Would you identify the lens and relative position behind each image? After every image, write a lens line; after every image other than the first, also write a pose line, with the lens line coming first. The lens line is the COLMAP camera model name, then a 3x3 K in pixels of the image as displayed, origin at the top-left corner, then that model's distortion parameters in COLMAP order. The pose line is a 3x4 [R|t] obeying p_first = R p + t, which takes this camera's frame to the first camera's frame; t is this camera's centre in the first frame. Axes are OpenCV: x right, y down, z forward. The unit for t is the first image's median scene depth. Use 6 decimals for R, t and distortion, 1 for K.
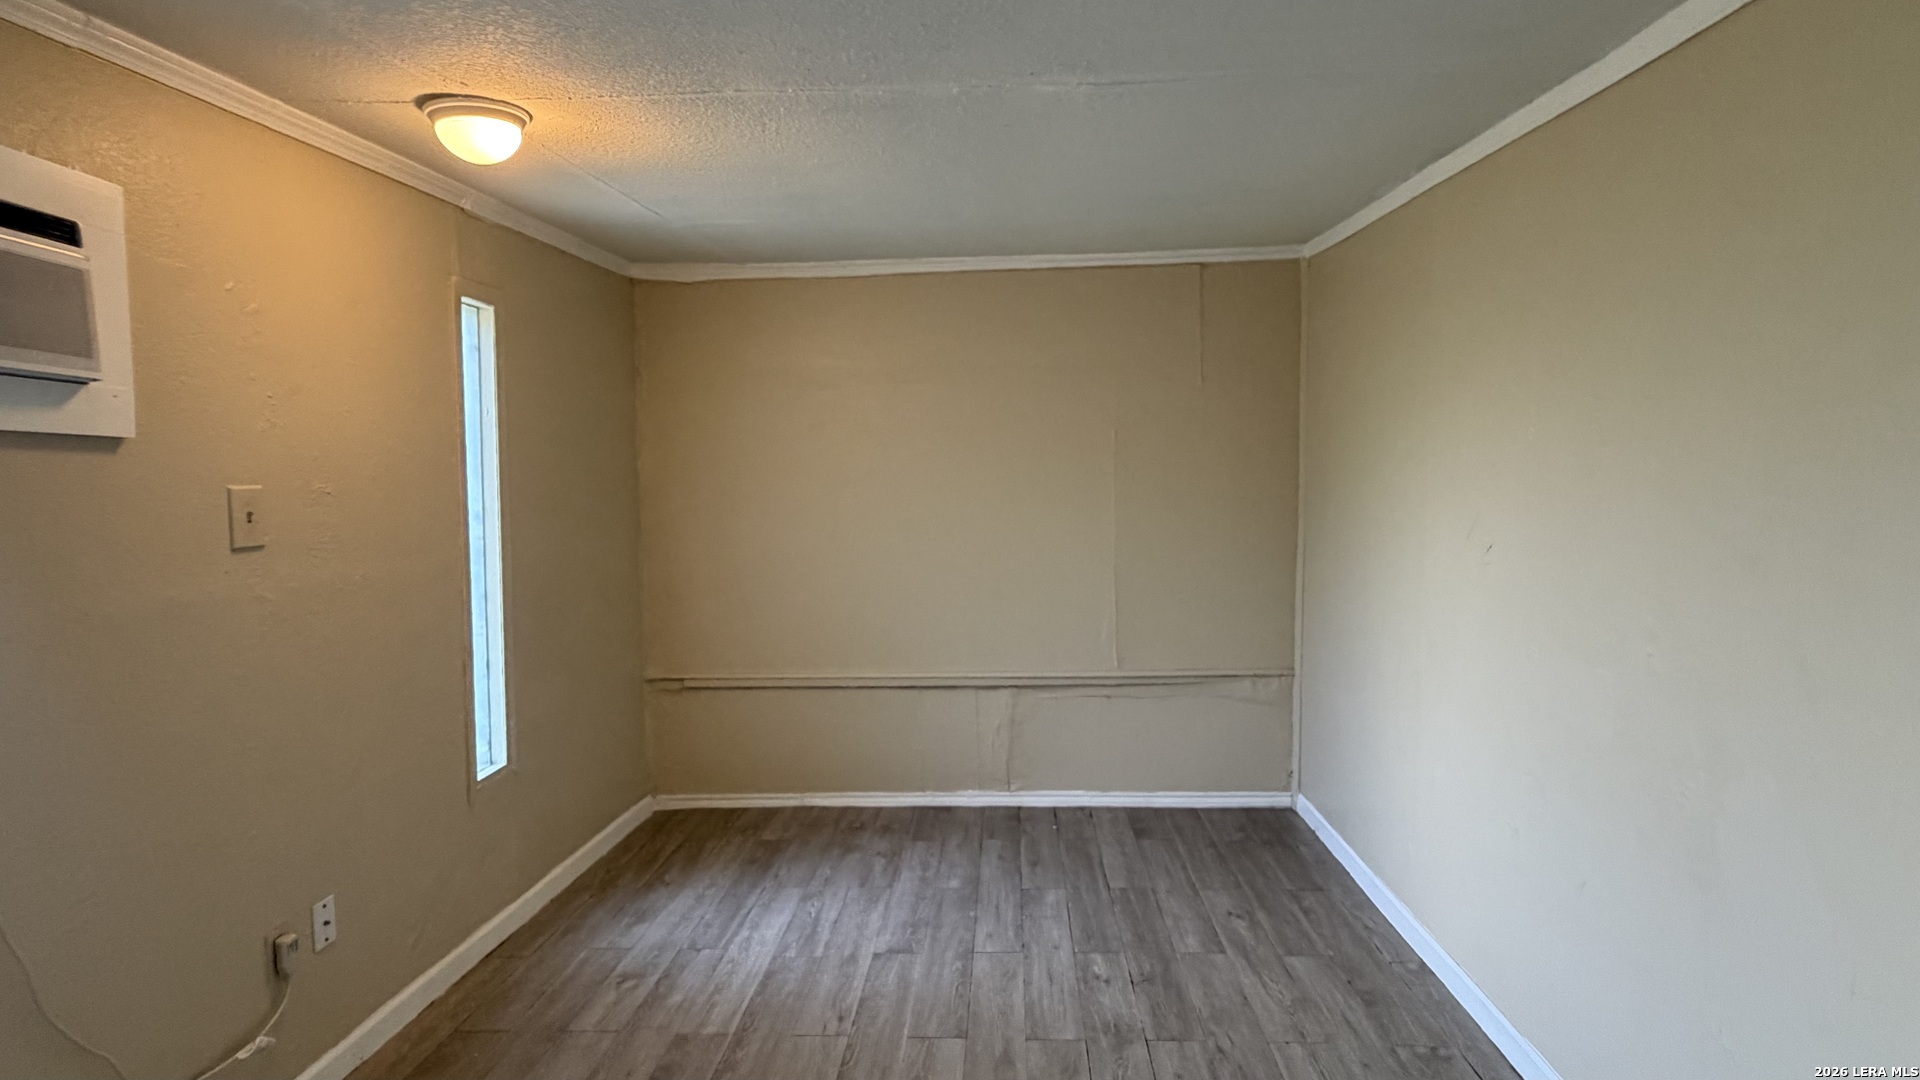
lens RADIAL K [[947.1, 0, 969.3], [0, 947.1, 535.8], [0, 0, 1]] dist [-0.002833, 0.000718]
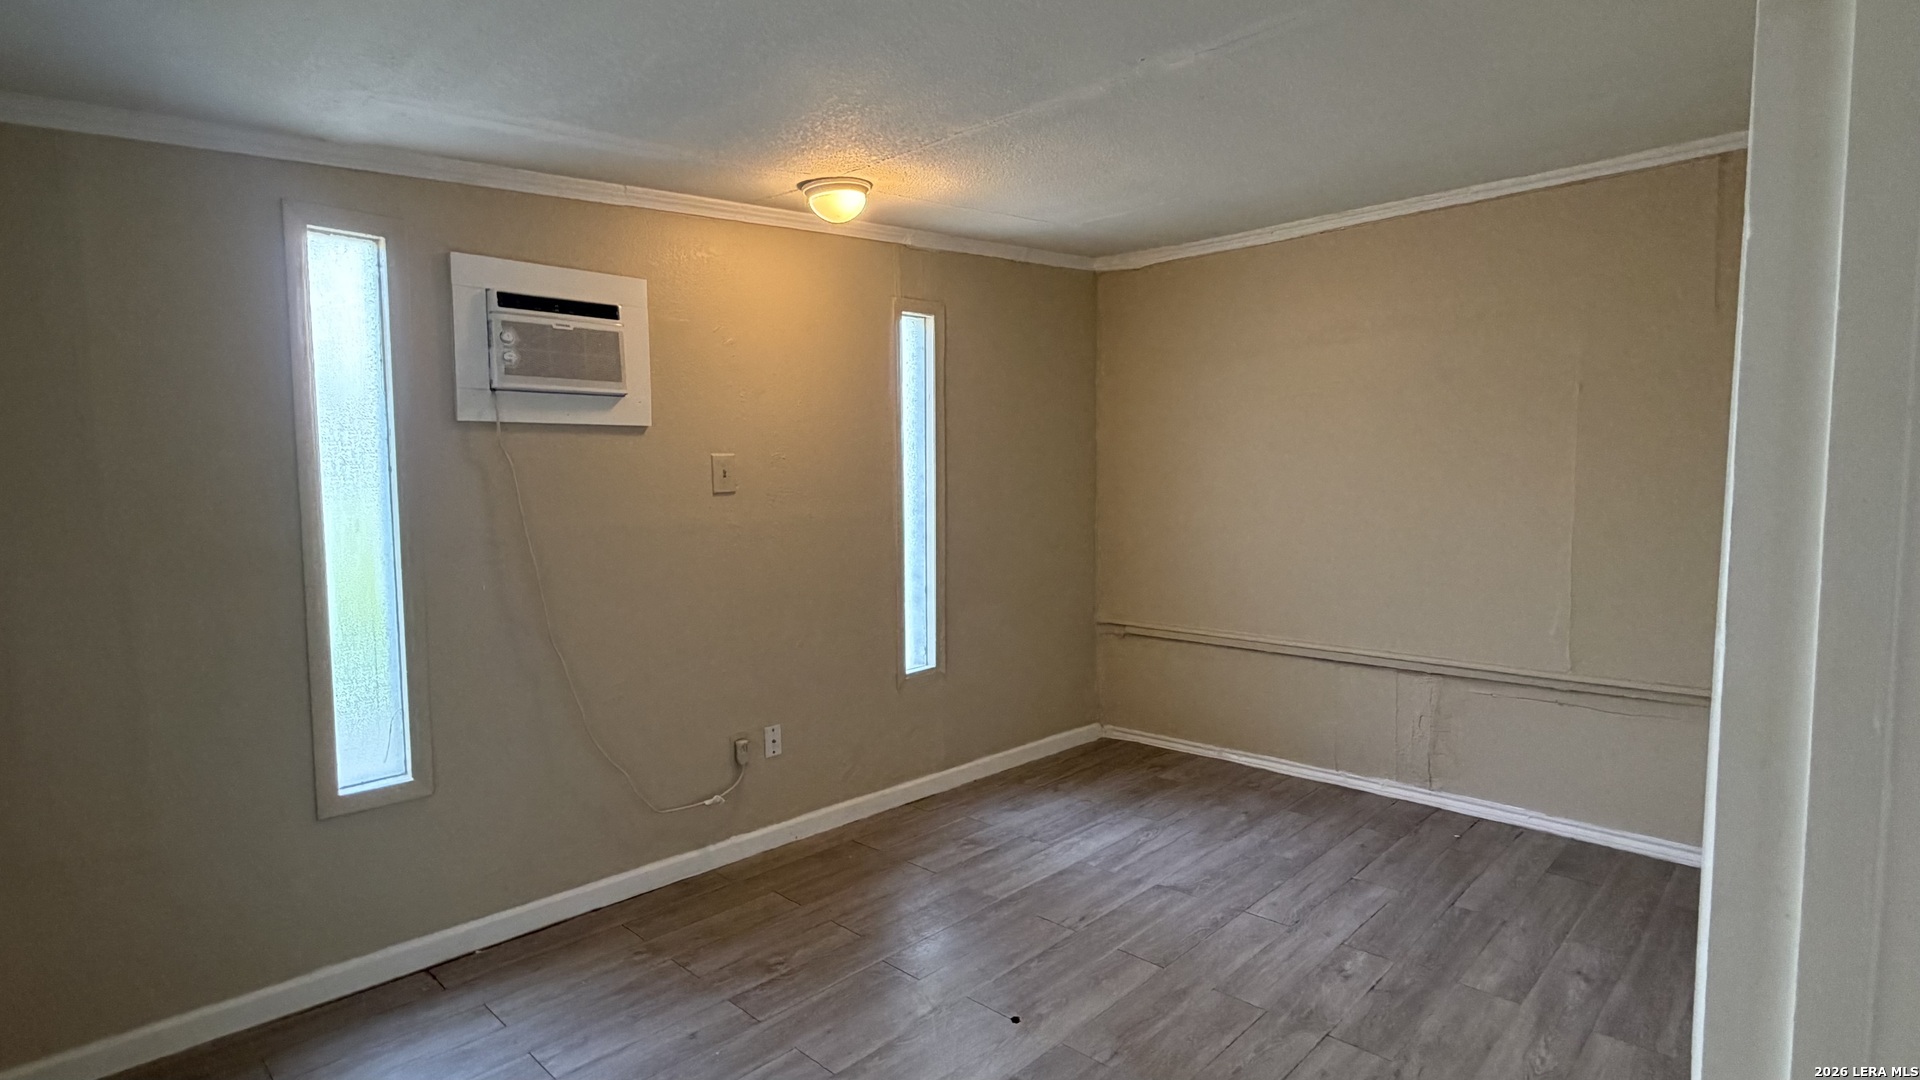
lens RADIAL K [[947.1, 0, 969.3], [0, 947.1, 535.8], [0, 0, 1]] dist [-0.002833, 0.000718]
pose [[0.755820, 0.051435, -0.652756, 0.397532], [-0.030110, 0.998586, 0.043821, 0.001756], [0.654086, -0.013466, 0.756300, 0.041913]]
